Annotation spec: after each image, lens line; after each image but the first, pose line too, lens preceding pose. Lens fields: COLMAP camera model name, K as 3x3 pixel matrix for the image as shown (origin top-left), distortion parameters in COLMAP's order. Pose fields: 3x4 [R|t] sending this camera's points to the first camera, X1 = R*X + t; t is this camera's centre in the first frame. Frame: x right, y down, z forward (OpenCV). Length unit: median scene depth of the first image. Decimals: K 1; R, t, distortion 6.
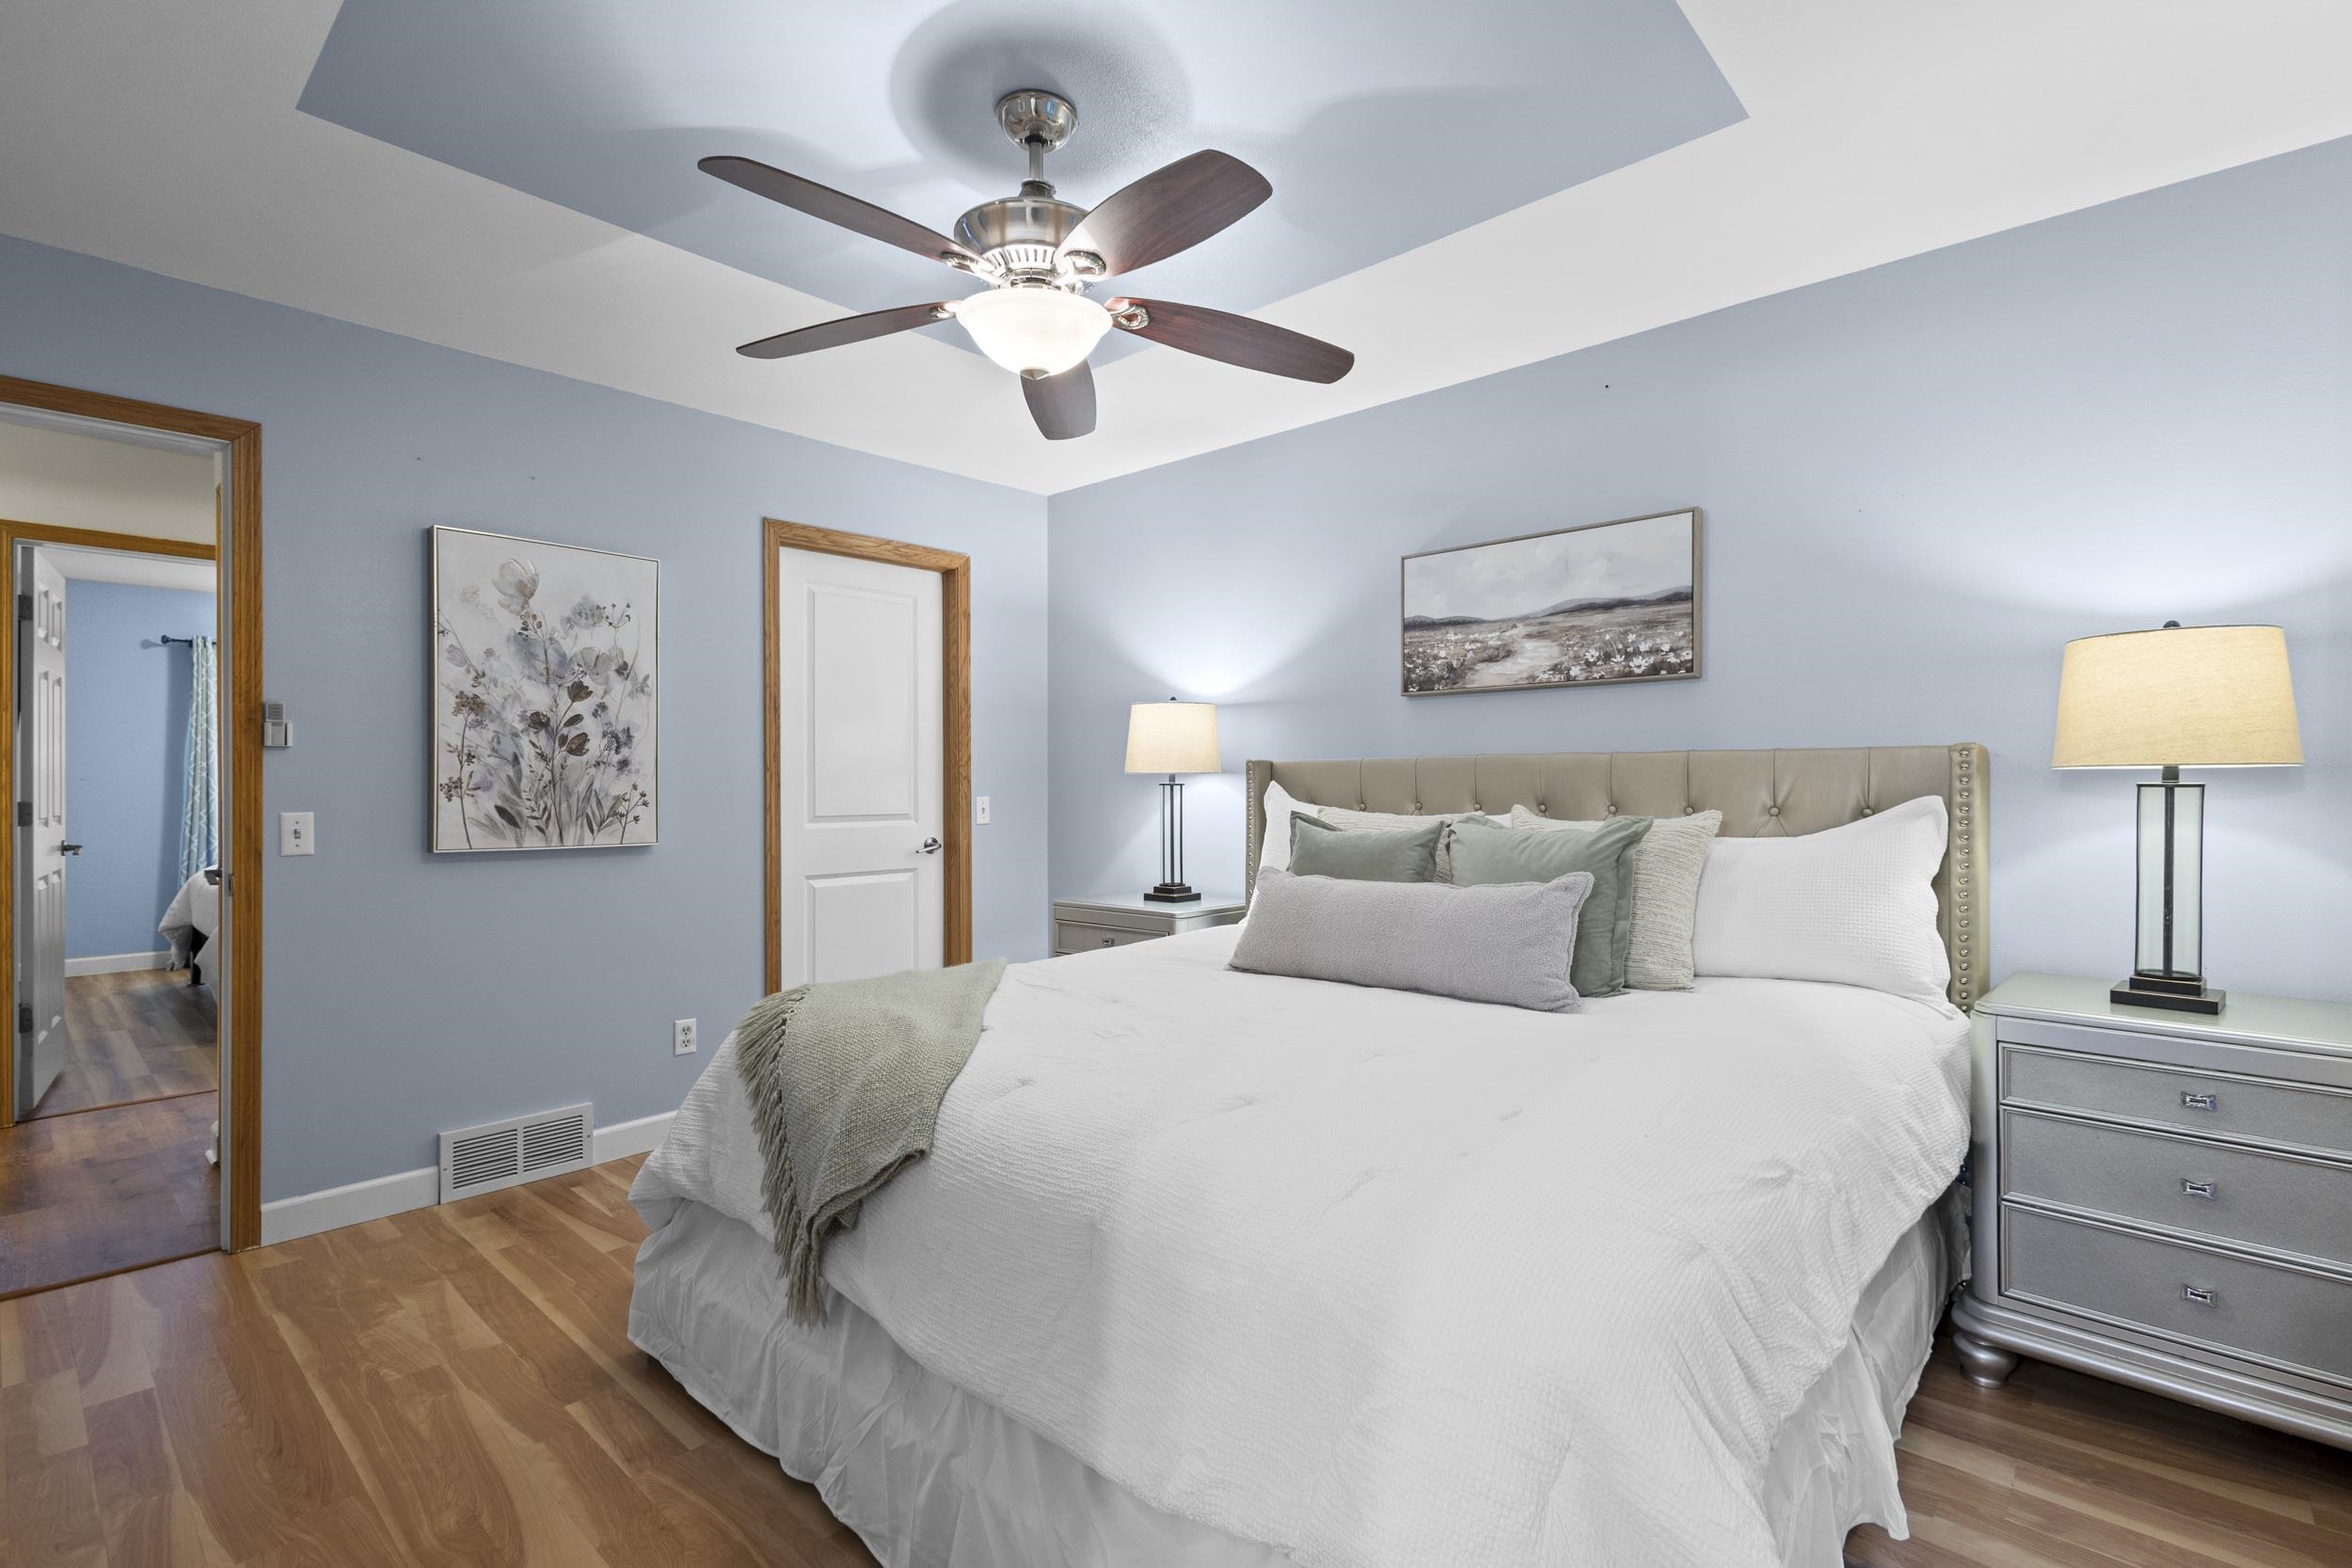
lens RADIAL K [[1082.8, 0, 1177.5], [0, 1082.8, 777.4], [0, 0, 1]] dist [0.000749, 0.000023]
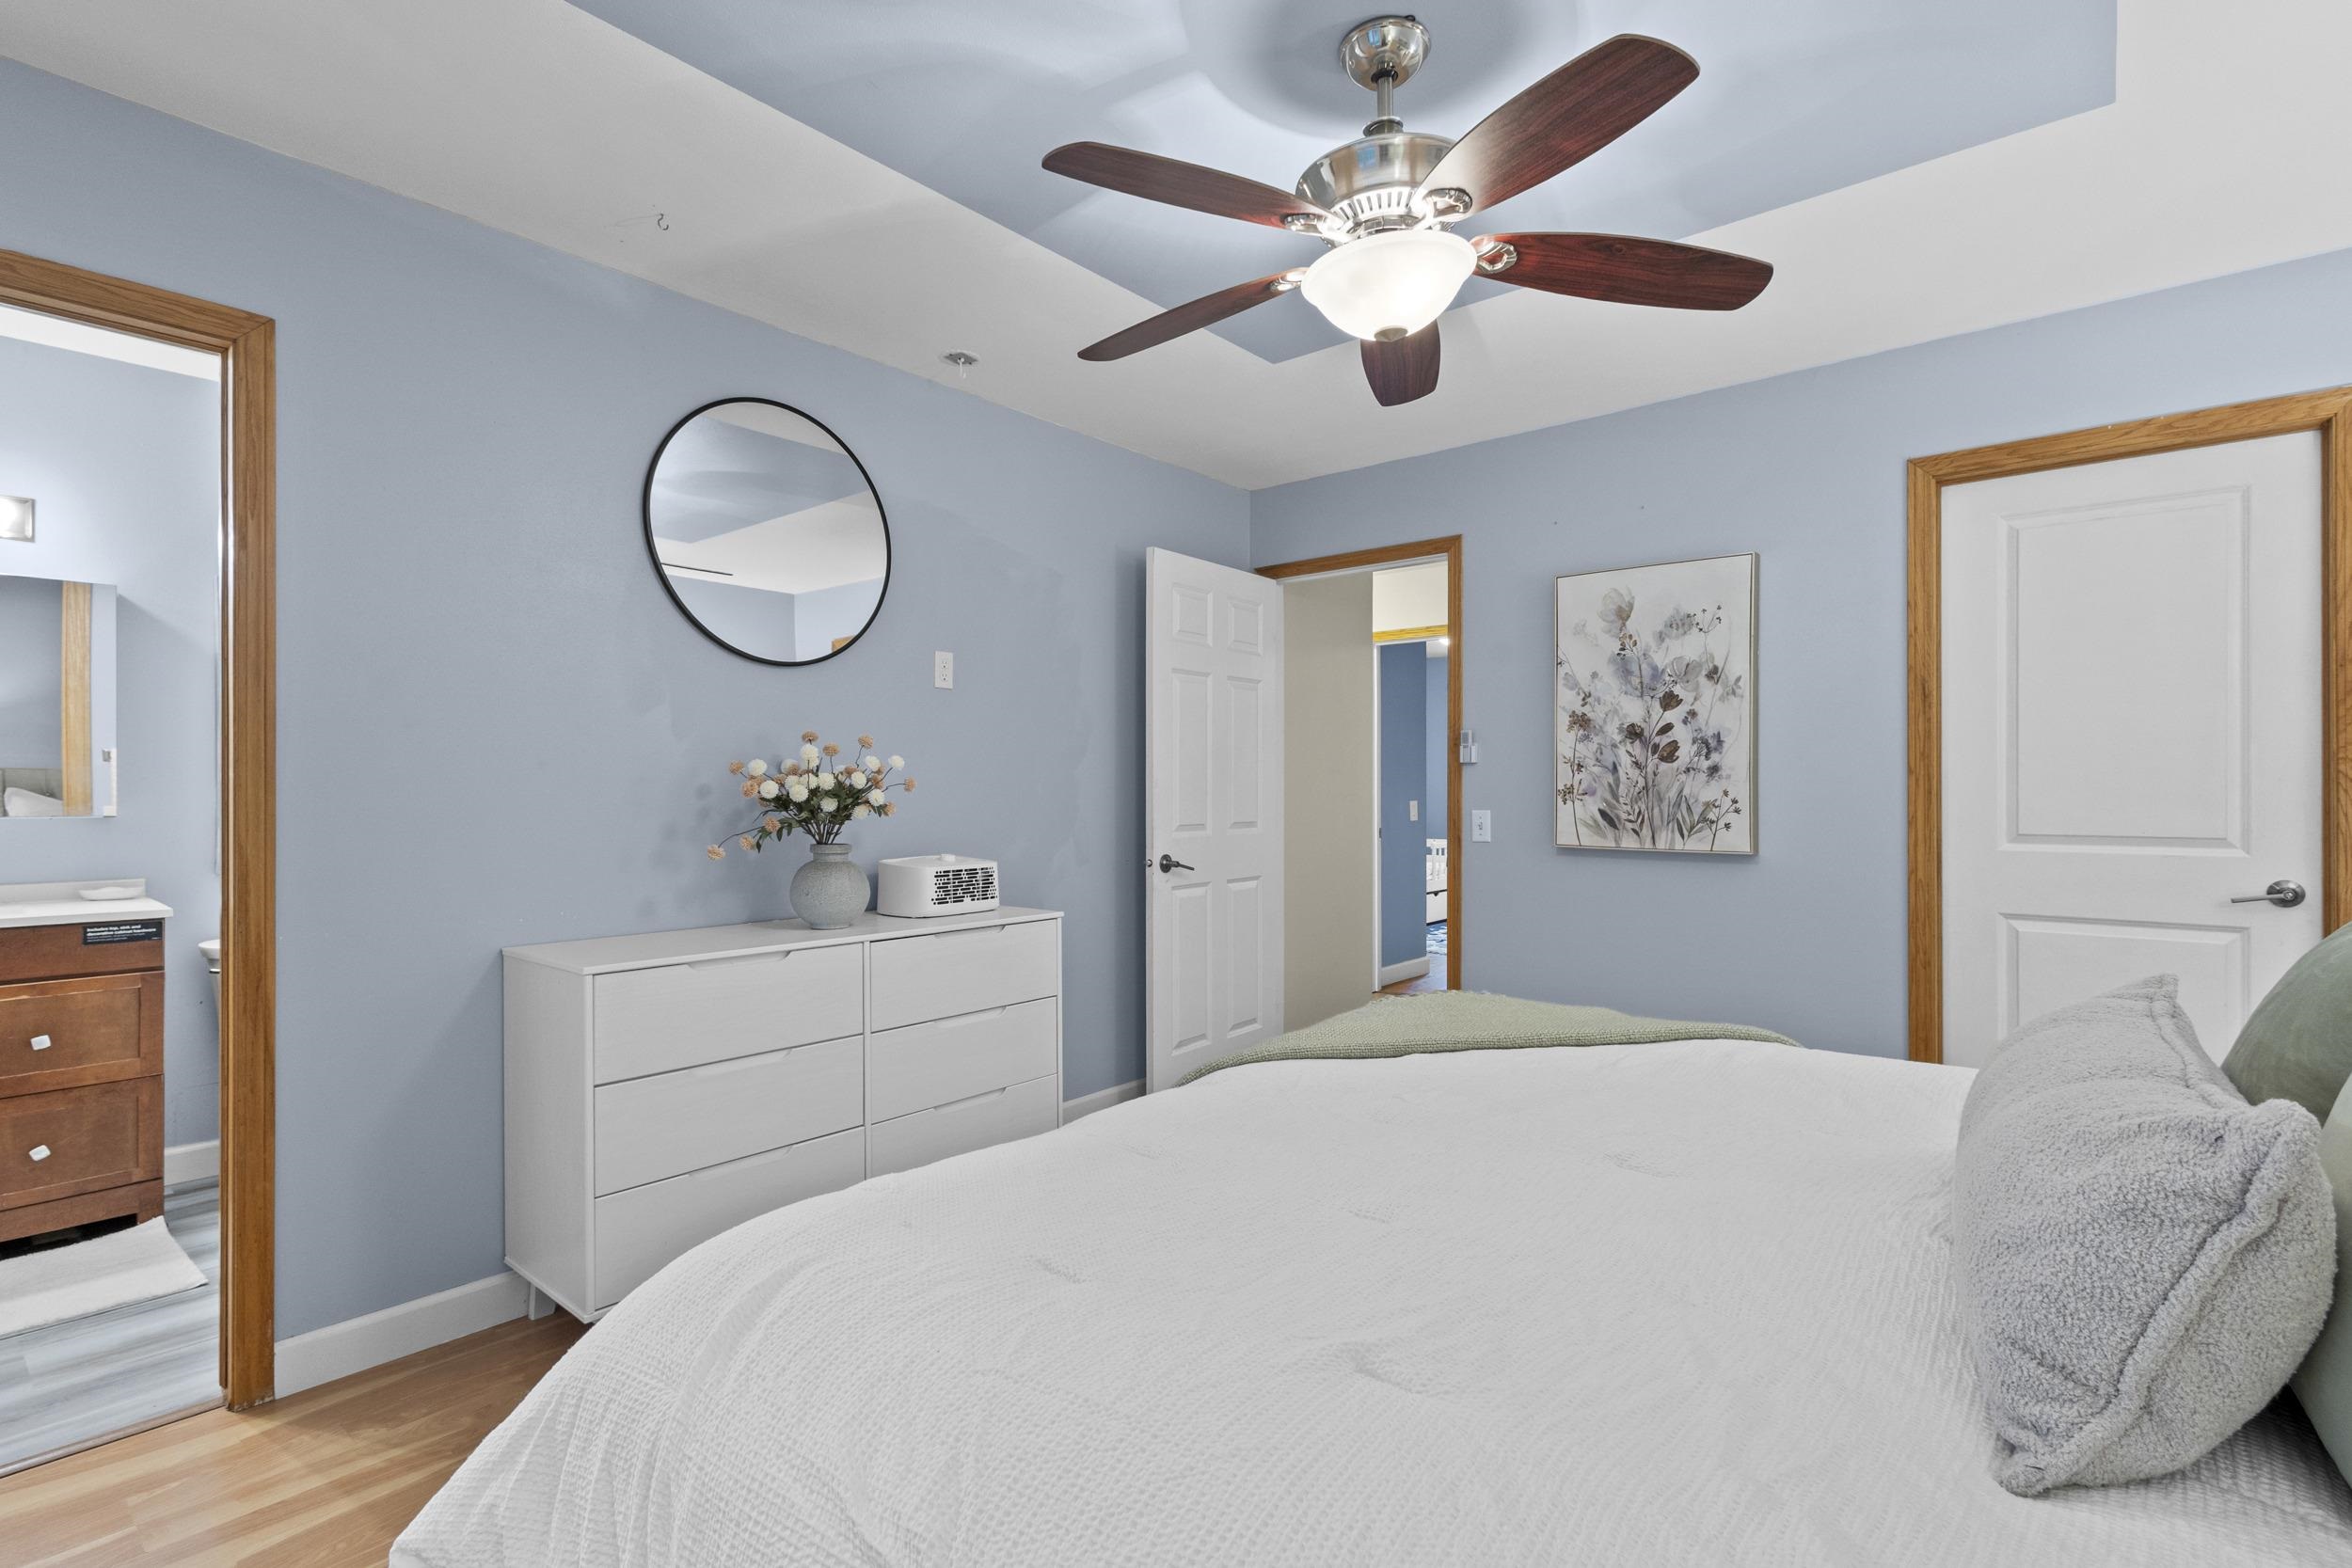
lens RADIAL K [[1082.8, 0, 1175.4], [0, 1082.8, 793.2], [0, 0, 1]] dist [0.000749, 0.000023]
pose [[0.031699, 0.001816, -0.999496, 0.476561], [0.003321, 0.999993, 0.001923, 0.005694], [0.999492, -0.003380, 0.031693, 0.498985]]
